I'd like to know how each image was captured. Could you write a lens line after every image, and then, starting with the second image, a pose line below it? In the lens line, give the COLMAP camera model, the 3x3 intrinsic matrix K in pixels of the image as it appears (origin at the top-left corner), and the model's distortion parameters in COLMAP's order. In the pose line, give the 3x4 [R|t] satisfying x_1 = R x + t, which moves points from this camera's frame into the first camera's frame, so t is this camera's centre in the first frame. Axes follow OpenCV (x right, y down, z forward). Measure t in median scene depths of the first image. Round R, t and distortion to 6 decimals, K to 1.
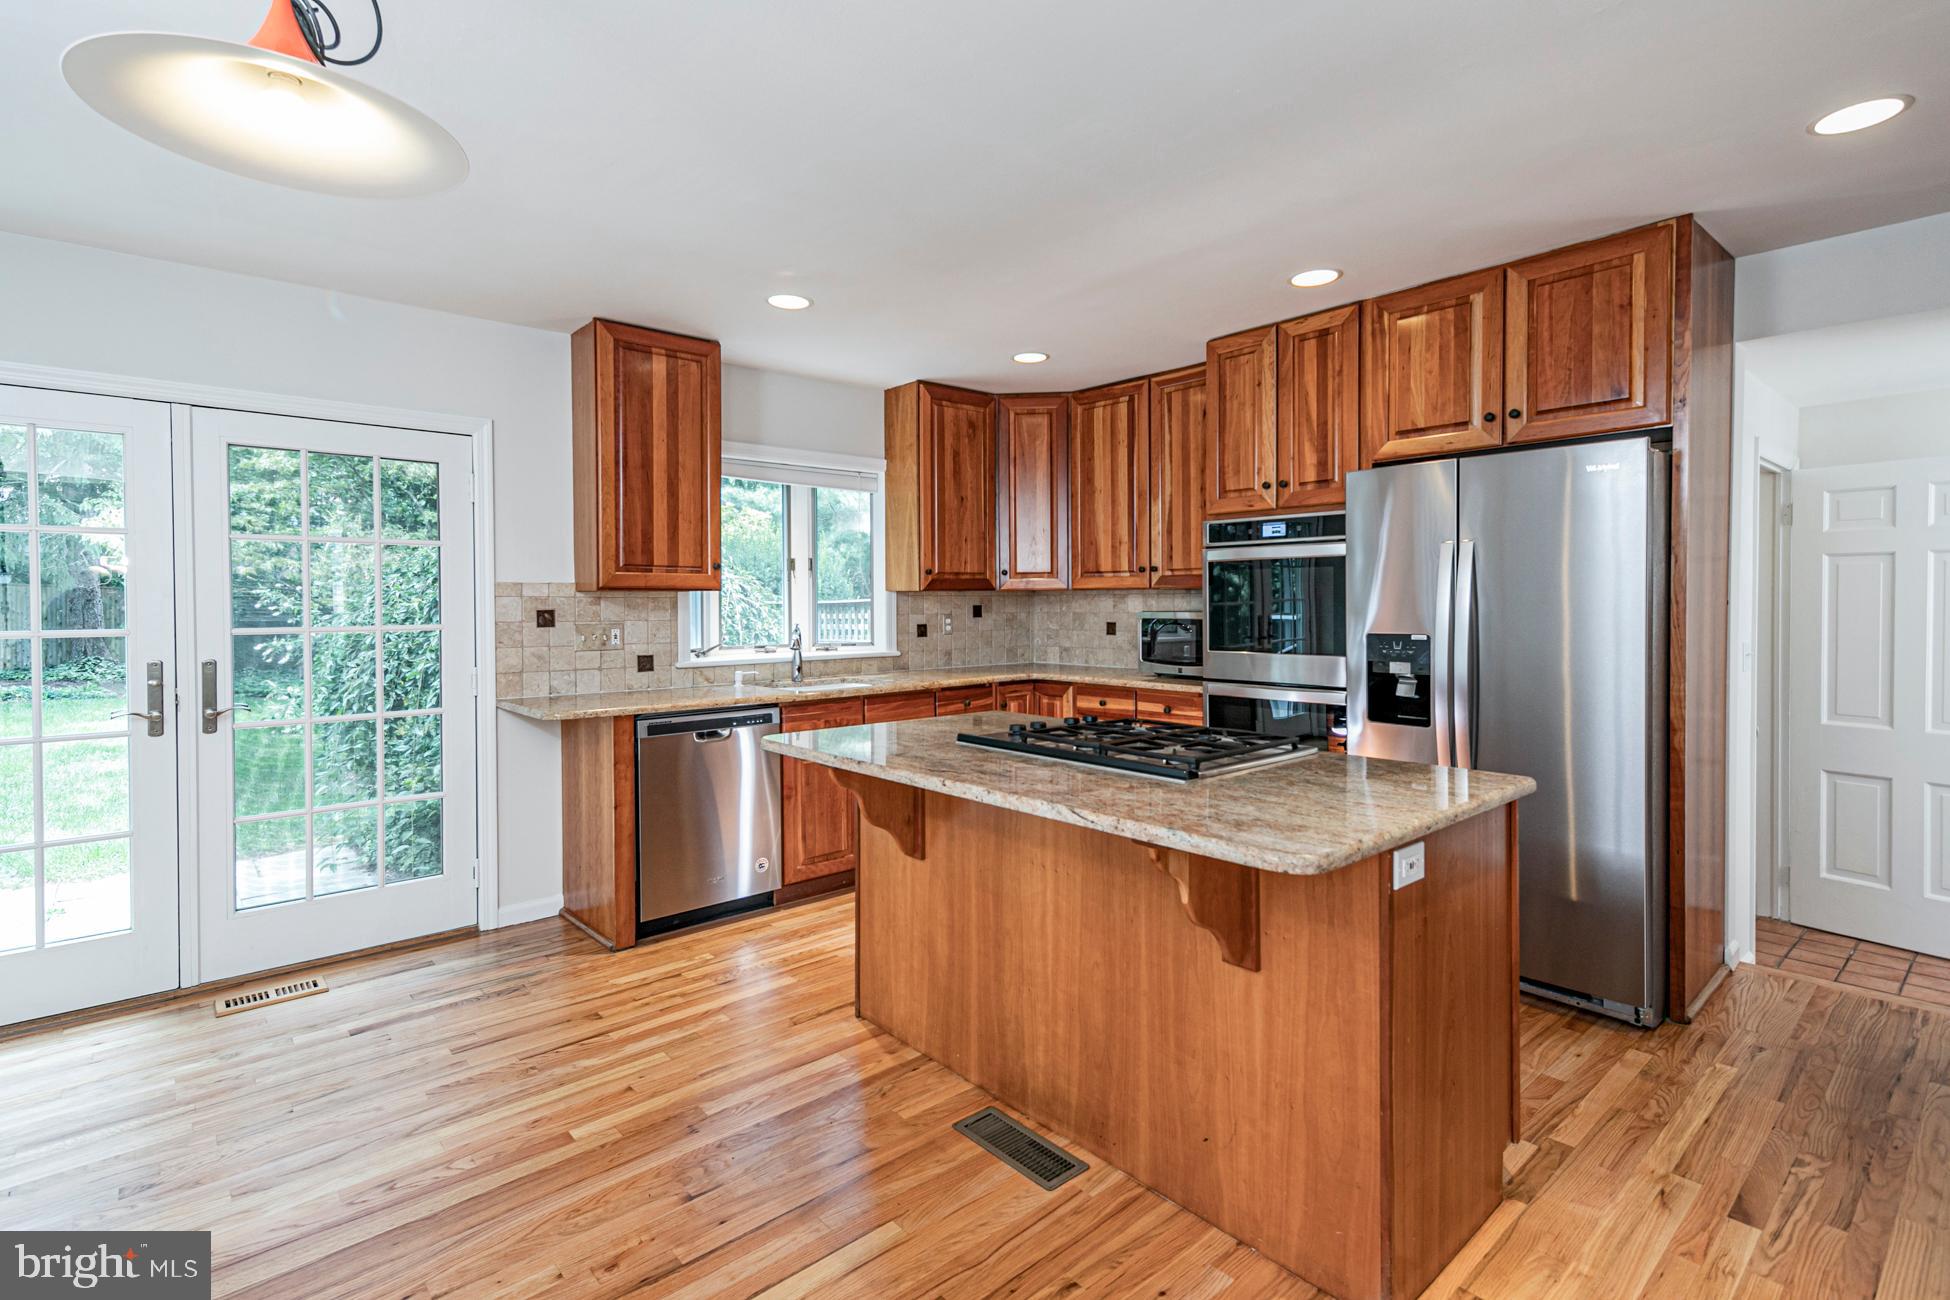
lens RADIAL K [[928.5, 0, 941.1], [0, 928.5, 620.3], [0, 0, 1]] dist [0.021757, -0.000604]
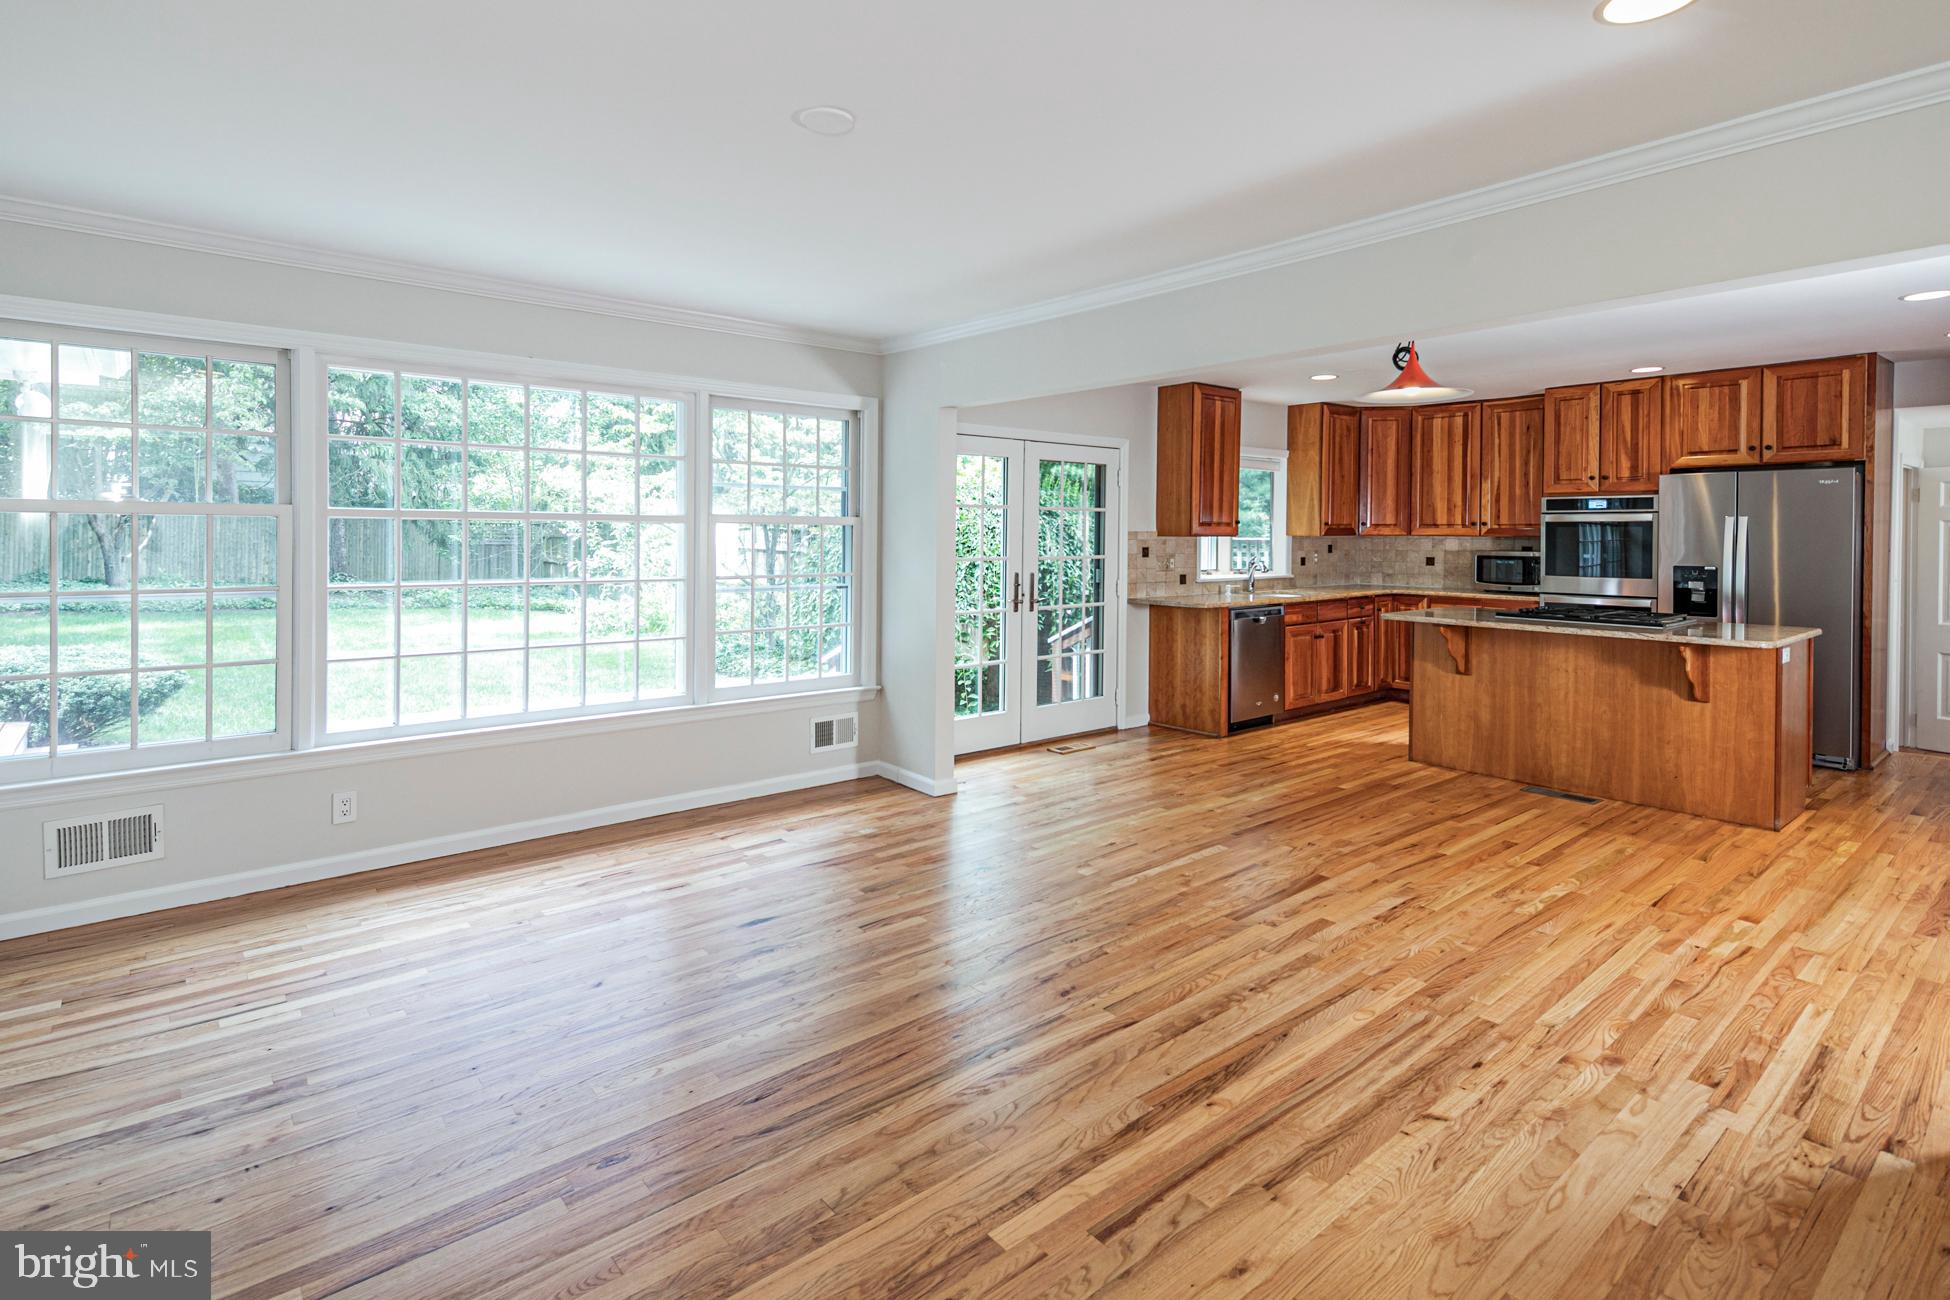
lens RADIAL K [[929.4, 0, 929.6], [0, 929.4, 545.0], [0, 0, 1]] dist [0.039060, -0.010746]
pose [[0.998887, 0.009523, -0.046204, -0.808751], [-0.009787, 0.999937, -0.005492, -0.001715], [0.046149, 0.005938, 0.998917, -0.806051]]
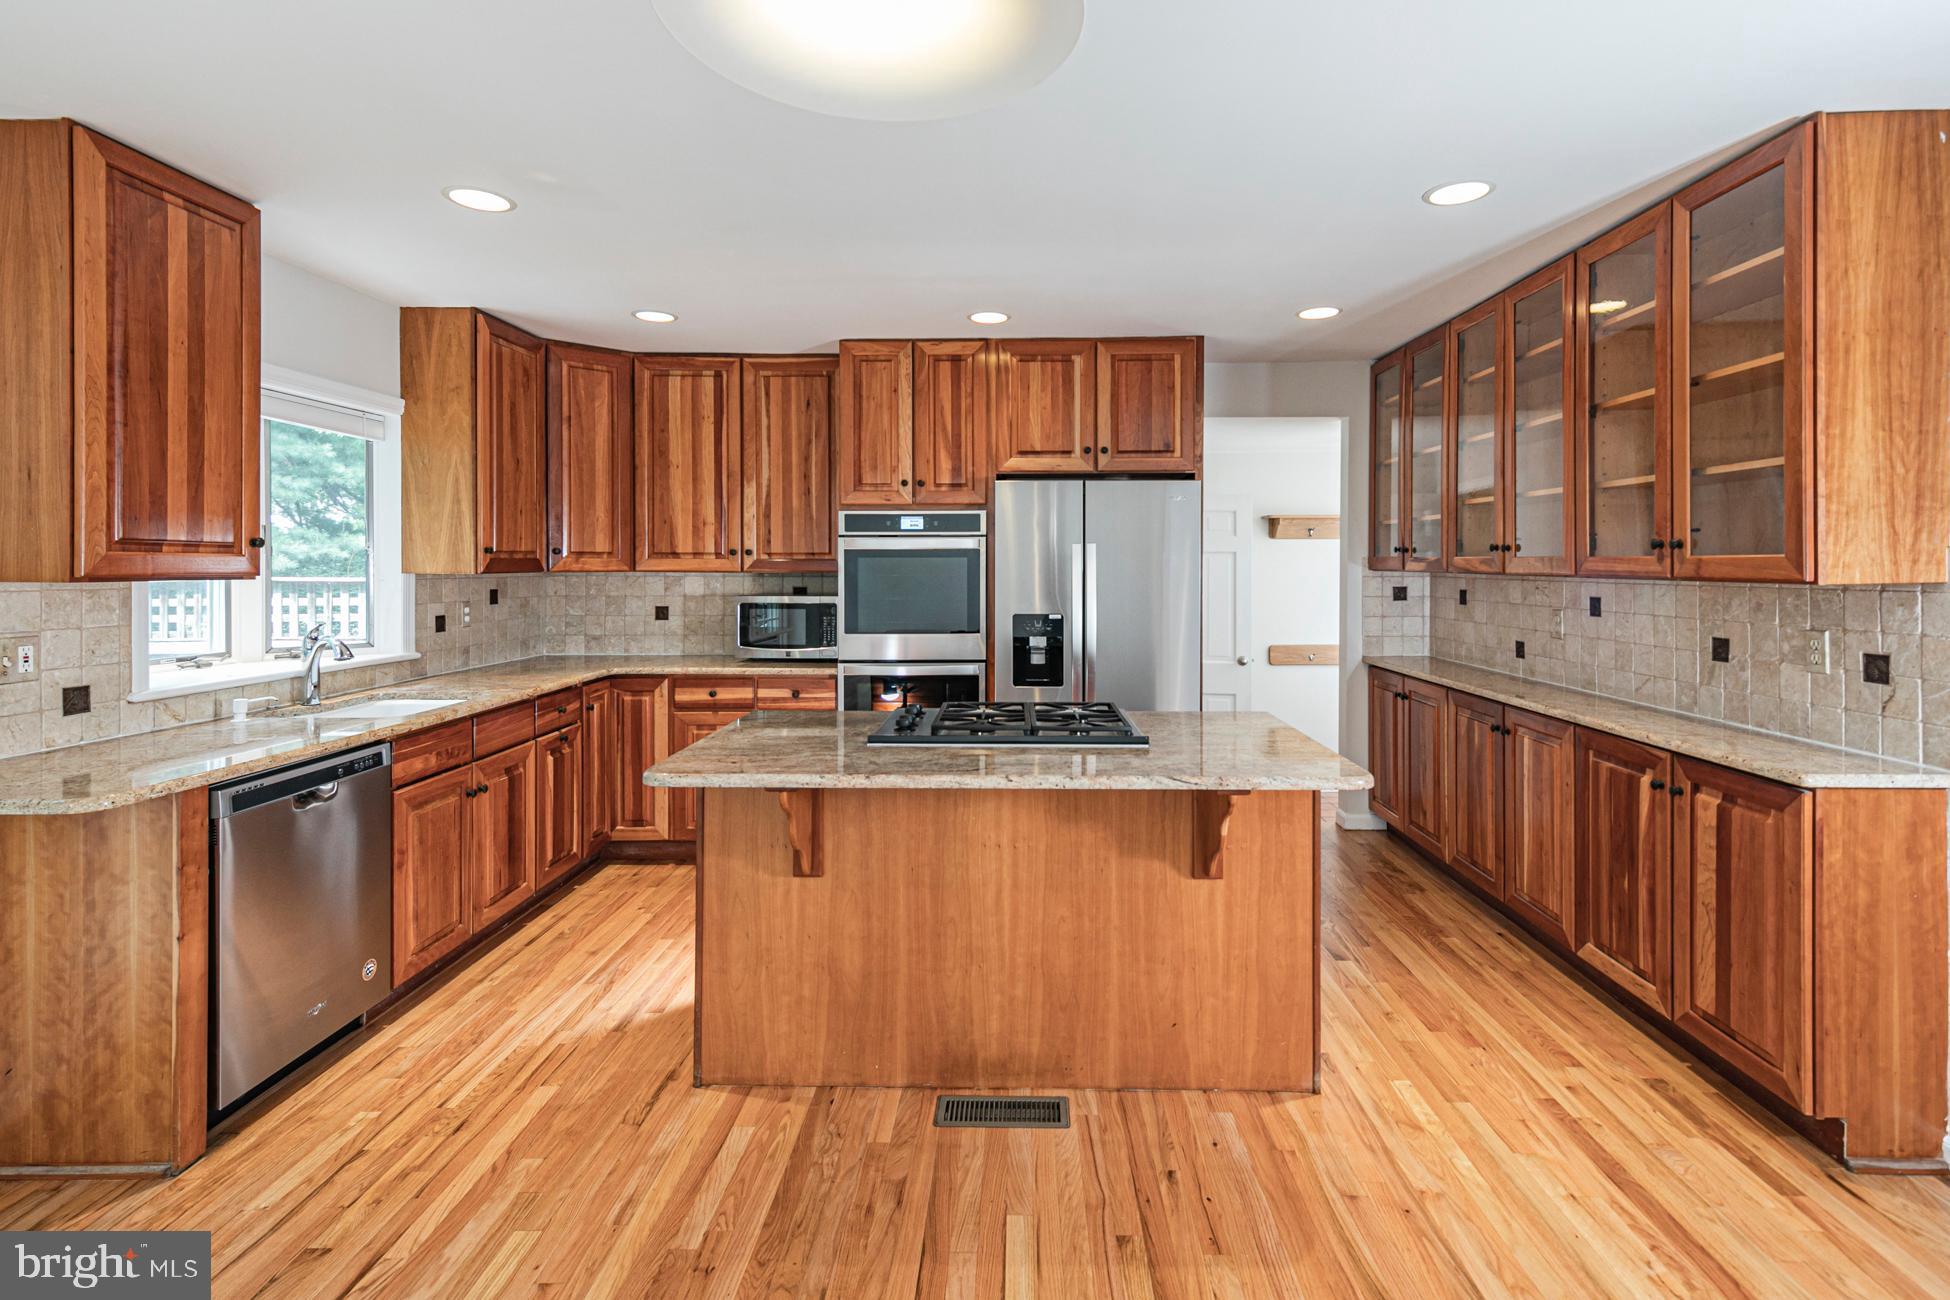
lens RADIAL K [[968.5, 0, 997.9], [0, 968.5, 574.7], [0, 0, 1]] dist [0.025941, -0.006359]
pose [[0.662300, -0.002144, 0.749236, -0.465179], [0.011638, 0.999905, -0.007426, -0.026532], [-0.749148, 0.013638, 0.662262, 0.158727]]
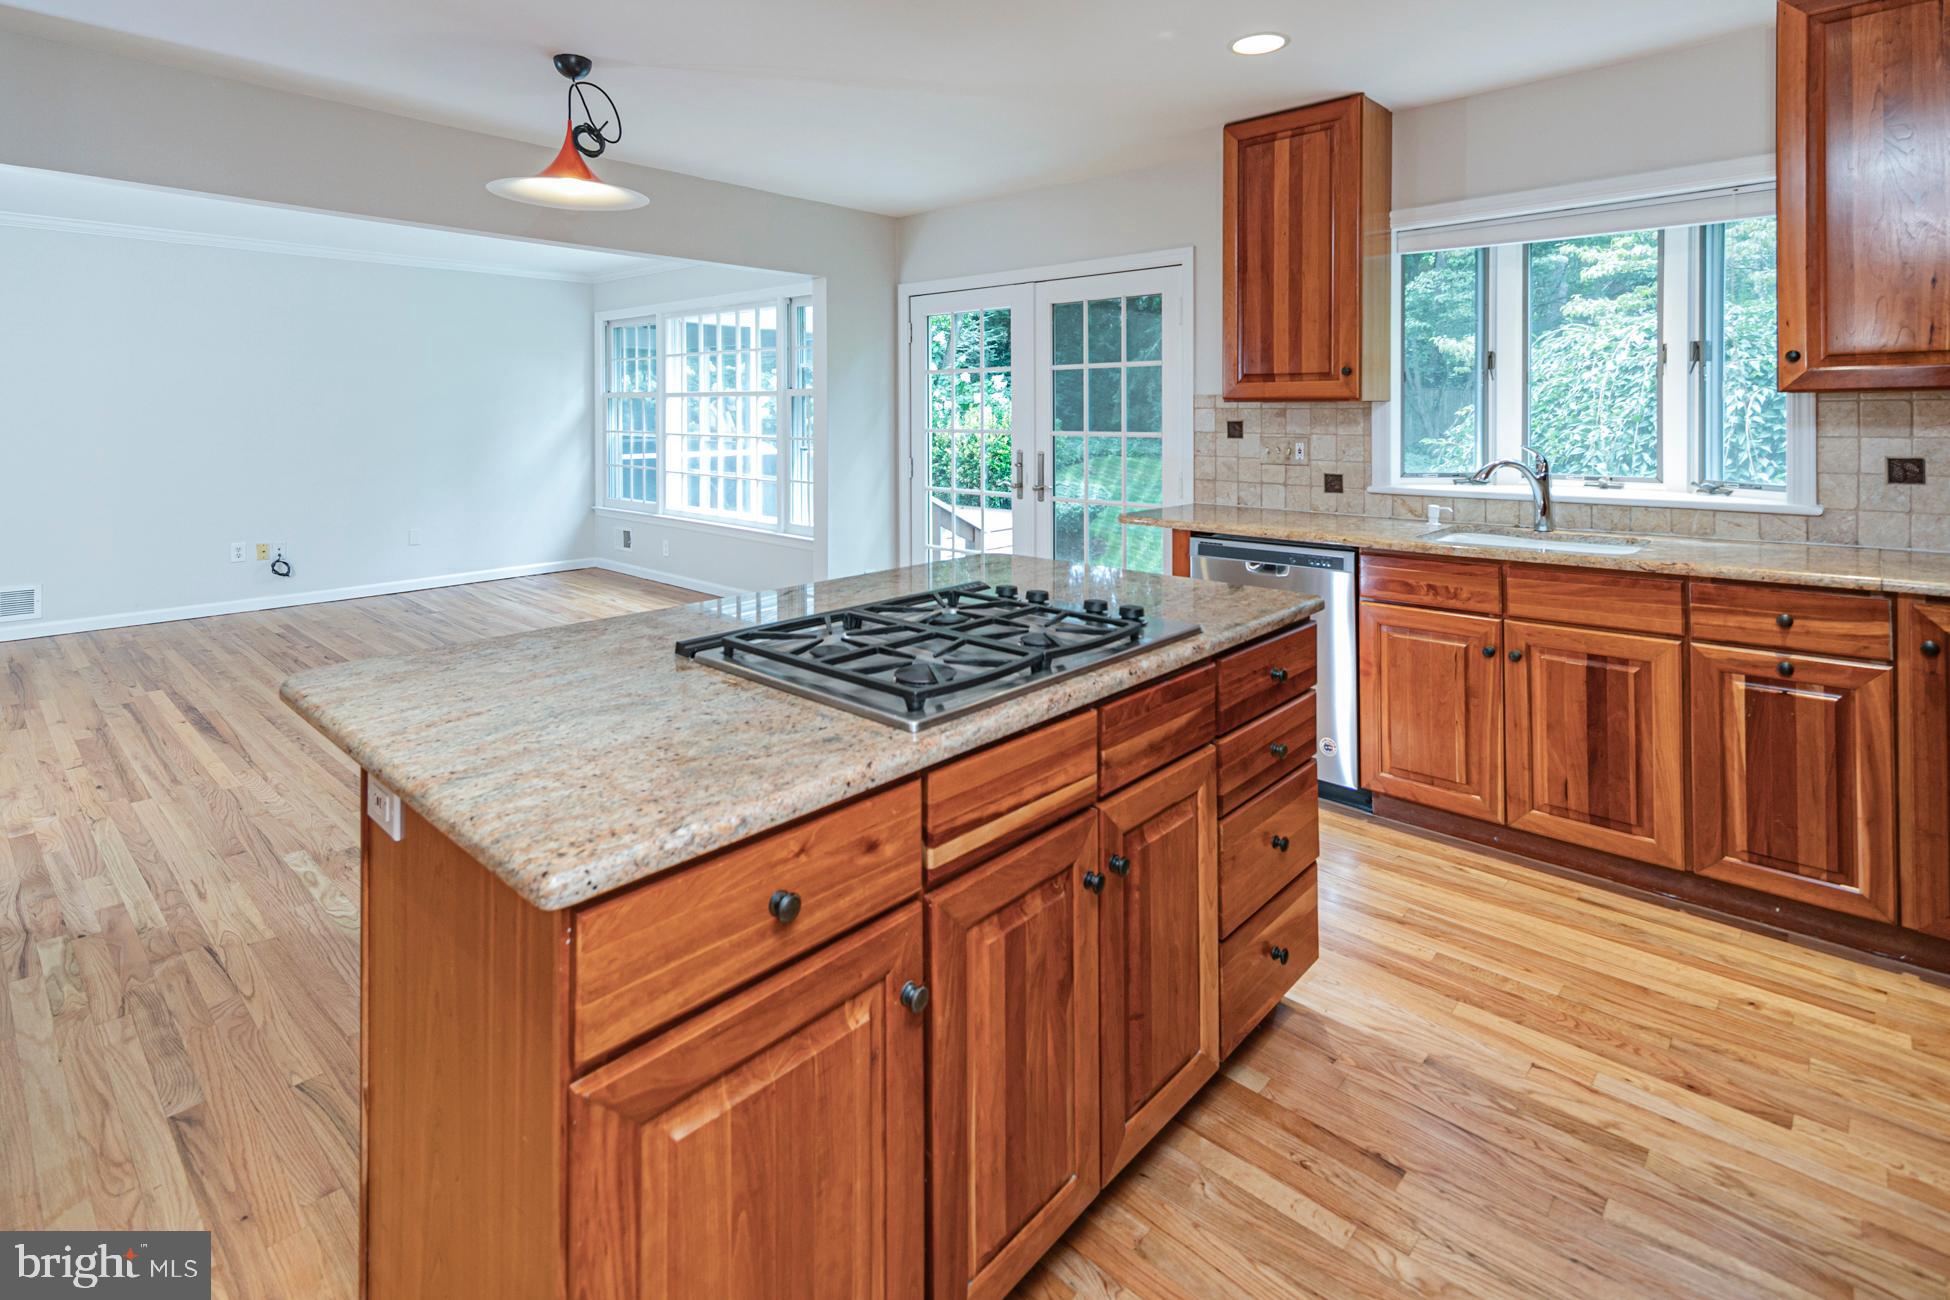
lens RADIAL K [[949.9, 0, 977.3], [0, 949.9, 409.1], [0, 0, 1]] dist [0.000129, -0.000295]
pose [[0.127558, 0.000627, -0.991831, 0.613564], [-0.017455, 0.999846, -0.001612, -0.019058], [0.991678, 0.017518, 0.127549, 0.640590]]
